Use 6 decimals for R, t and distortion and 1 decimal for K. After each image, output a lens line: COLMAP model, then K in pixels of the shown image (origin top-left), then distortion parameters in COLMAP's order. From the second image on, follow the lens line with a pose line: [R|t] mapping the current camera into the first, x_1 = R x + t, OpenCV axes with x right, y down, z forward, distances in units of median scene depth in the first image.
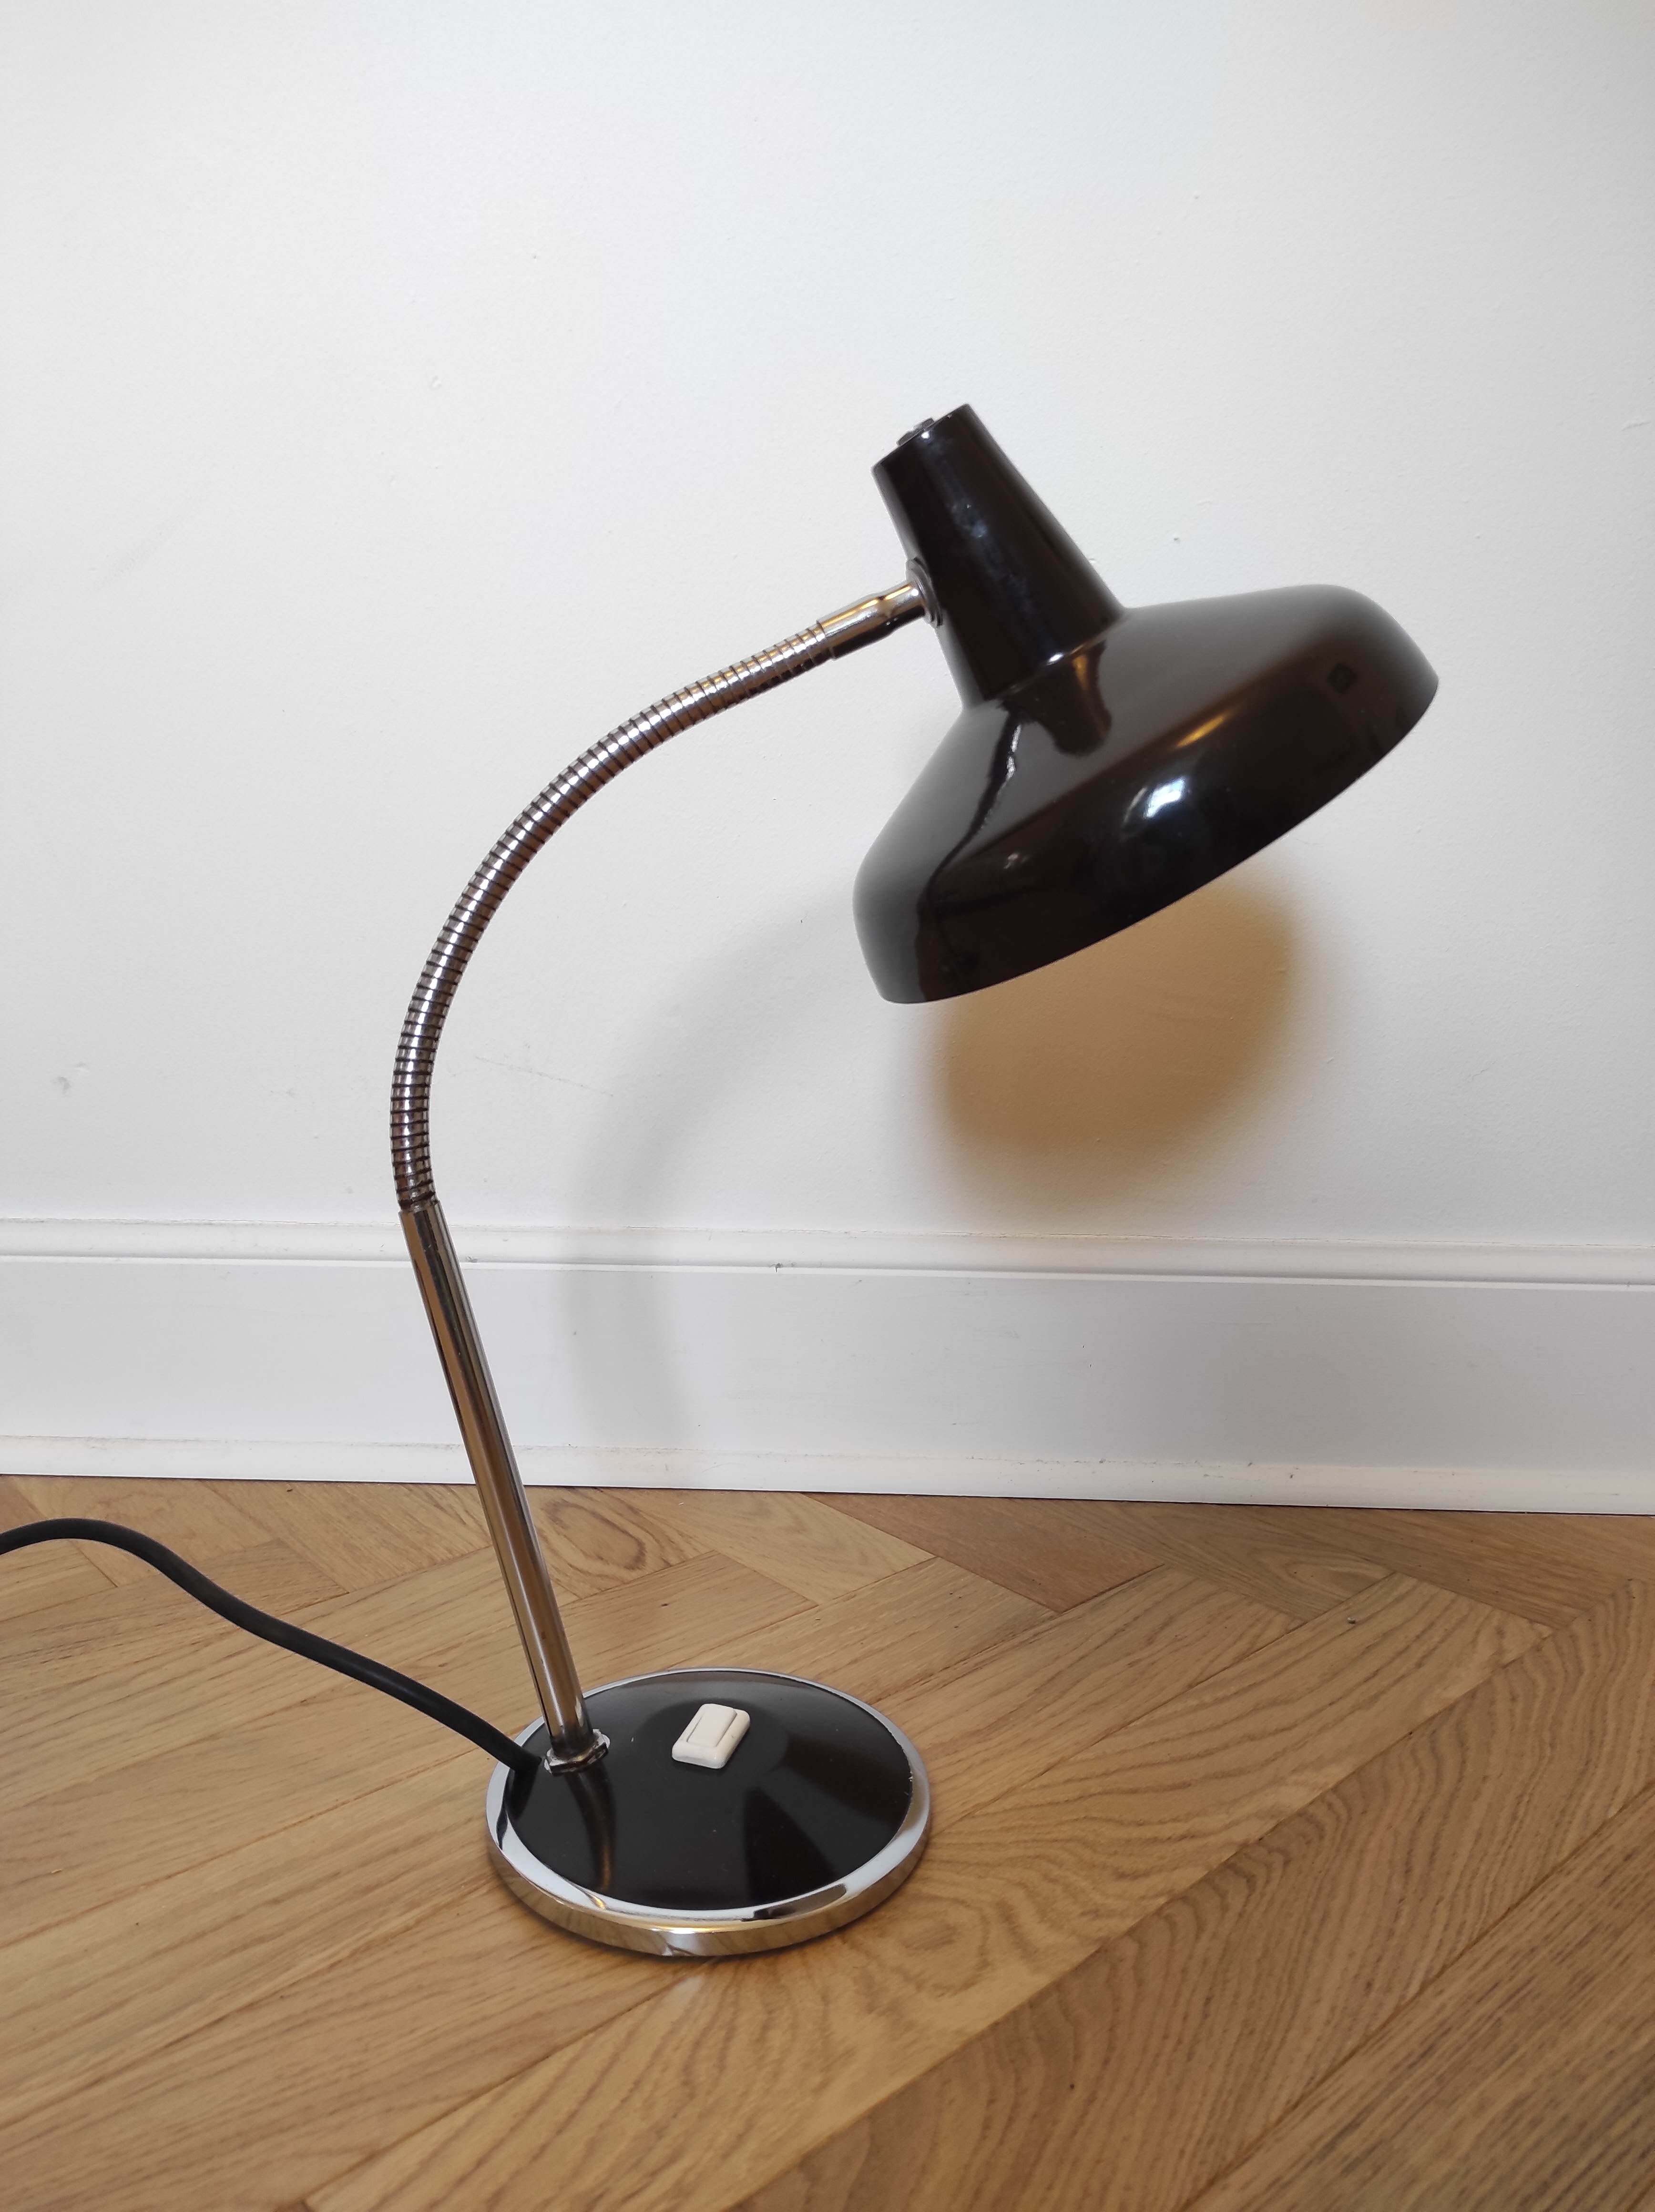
lens RADIAL K [[1671.4, 0, 827.5], [0, 1671.4, 1106.0], [0, 0, 1]] dist [0.041426, -0.027585]
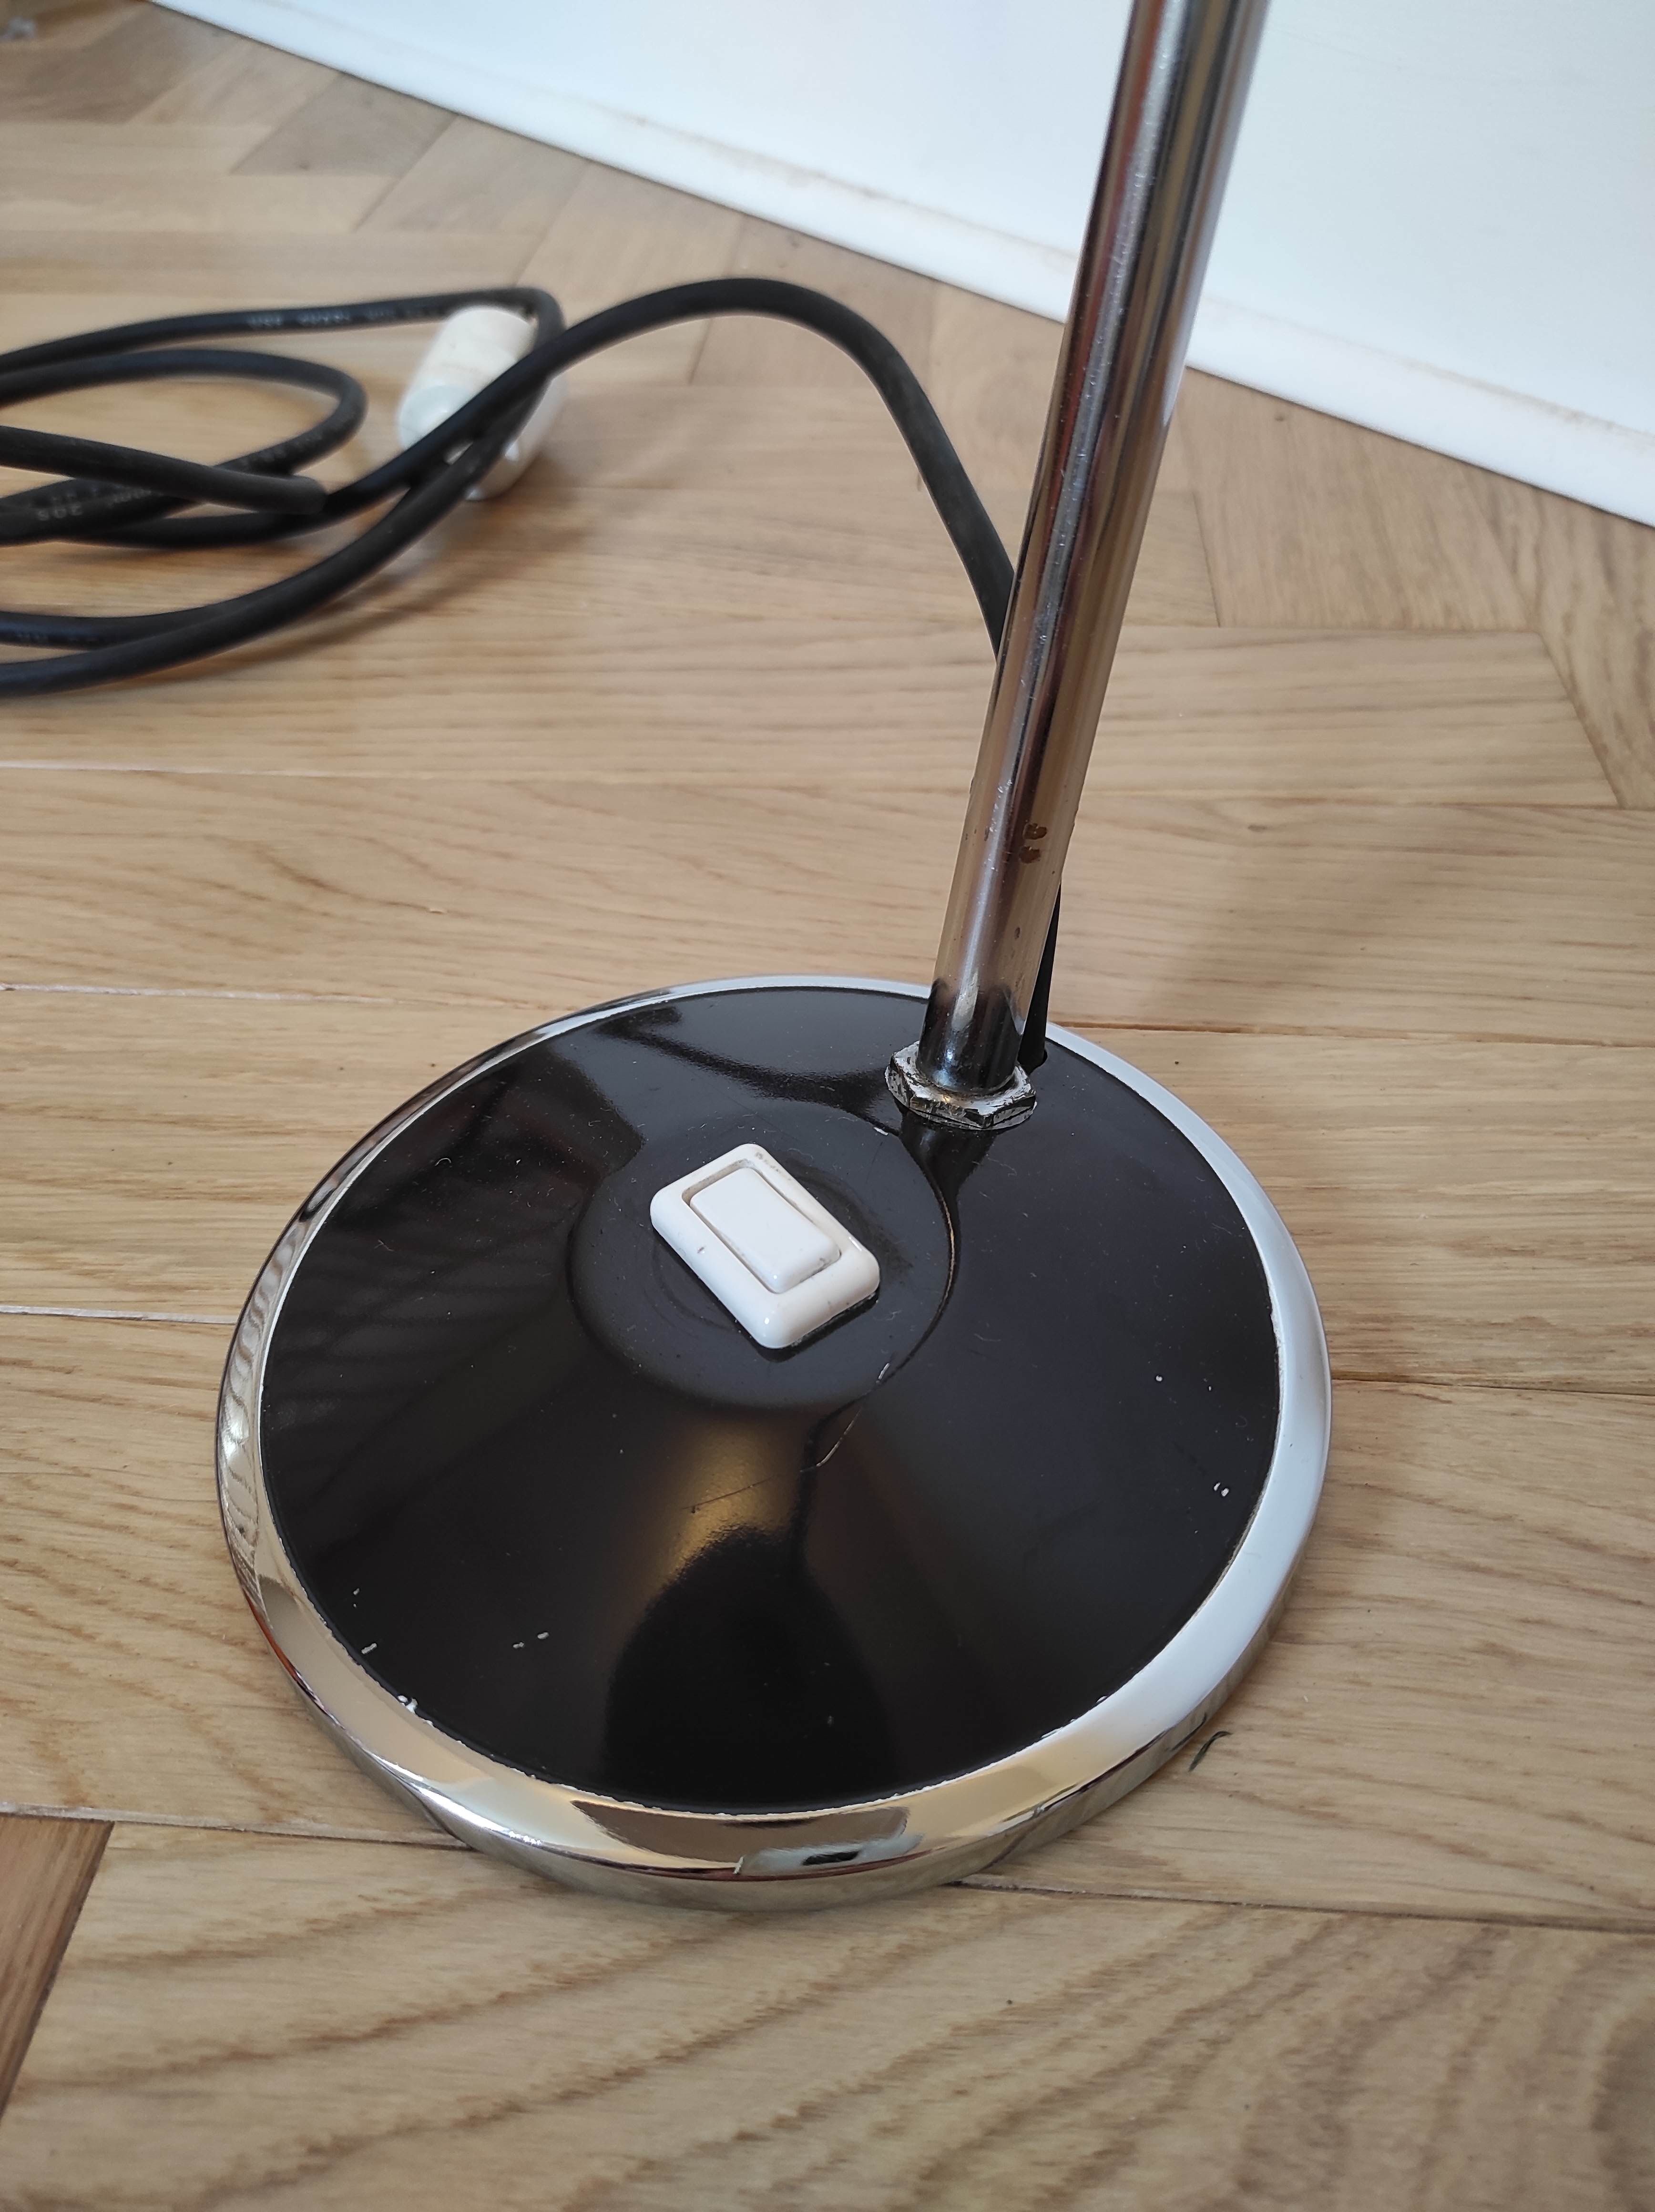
lens RADIAL K [[1686.6, 0, 818.6], [0, 1686.6, 1116.2], [0, 0, 1]] dist [-0.004804, 0.001083]
pose [[0.691173, 0.486625, -0.534300, -0.014672], [-0.102426, 0.797820, 0.594131, 0.143941], [0.715394, -0.355921, 0.601275, 0.699968]]
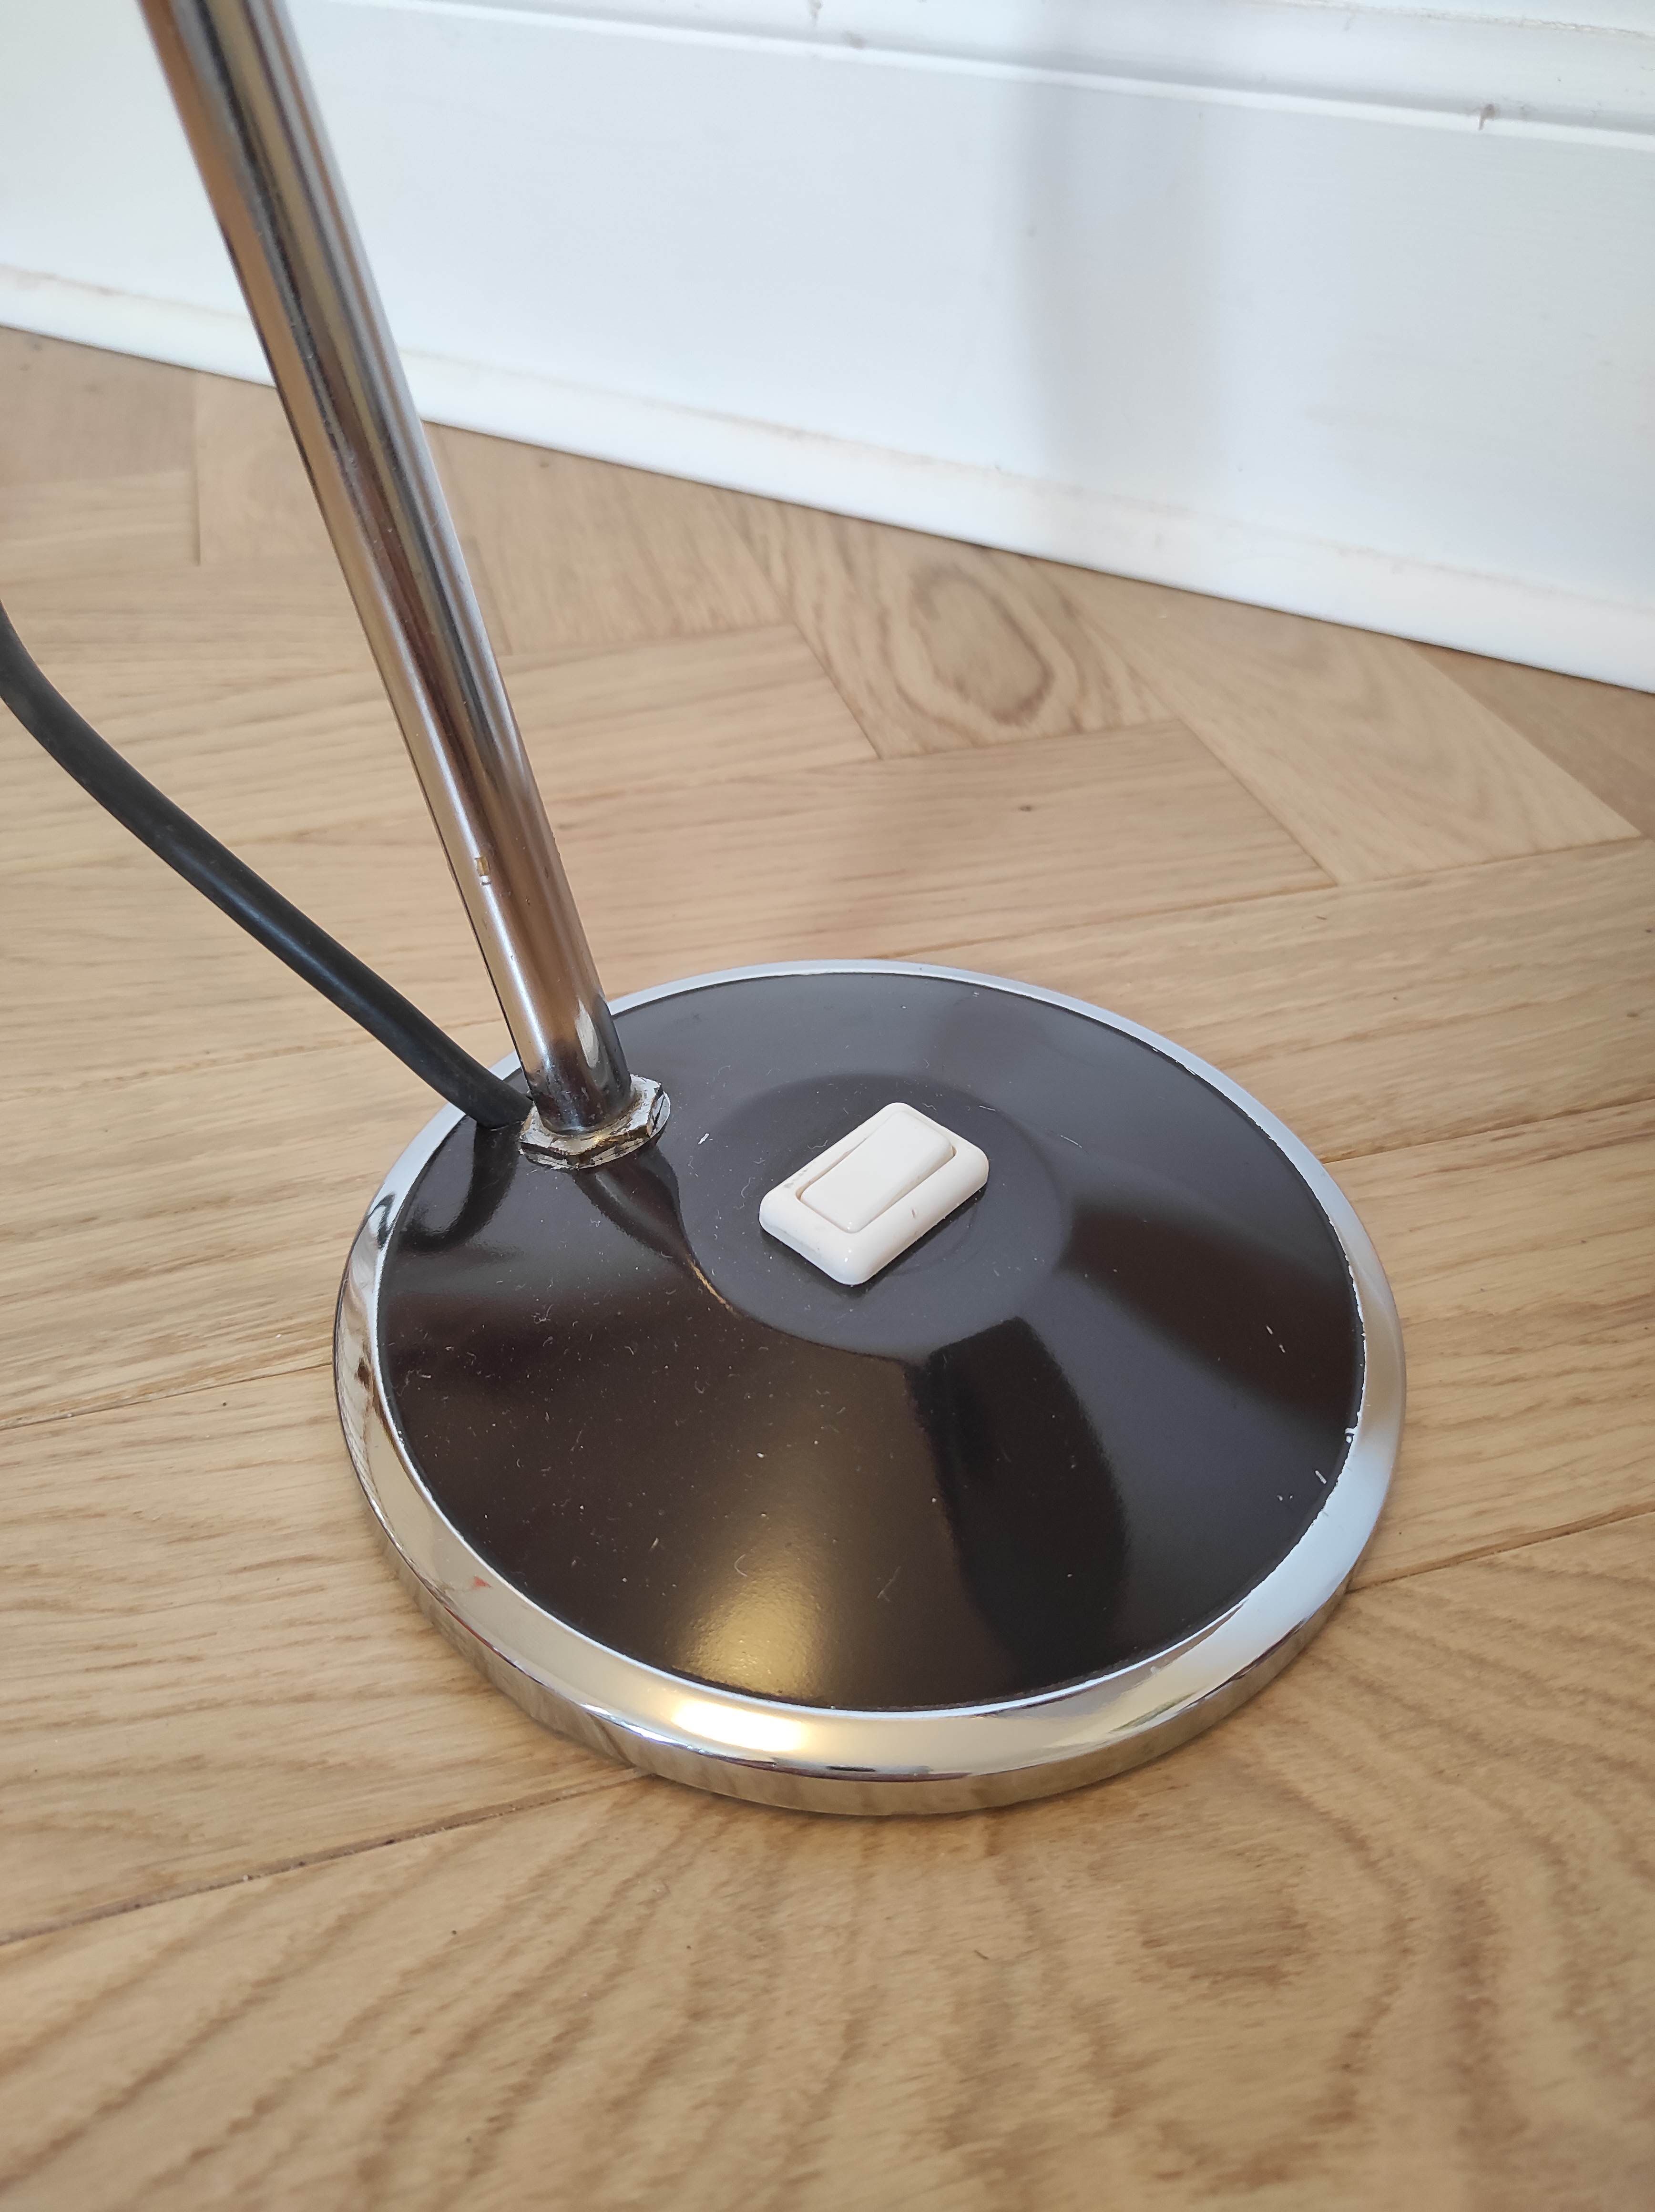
lens RADIAL K [[1686.6, 0, 818.6], [0, 1686.6, 1116.2], [0, 0, 1]] dist [-0.004804, 0.001083]
pose [[0.900964, 0.290879, -0.321953, 0.044296], [-0.085474, 0.846451, 0.525562, 0.153290], [0.425392, -0.445994, 0.787484, 0.702045]]
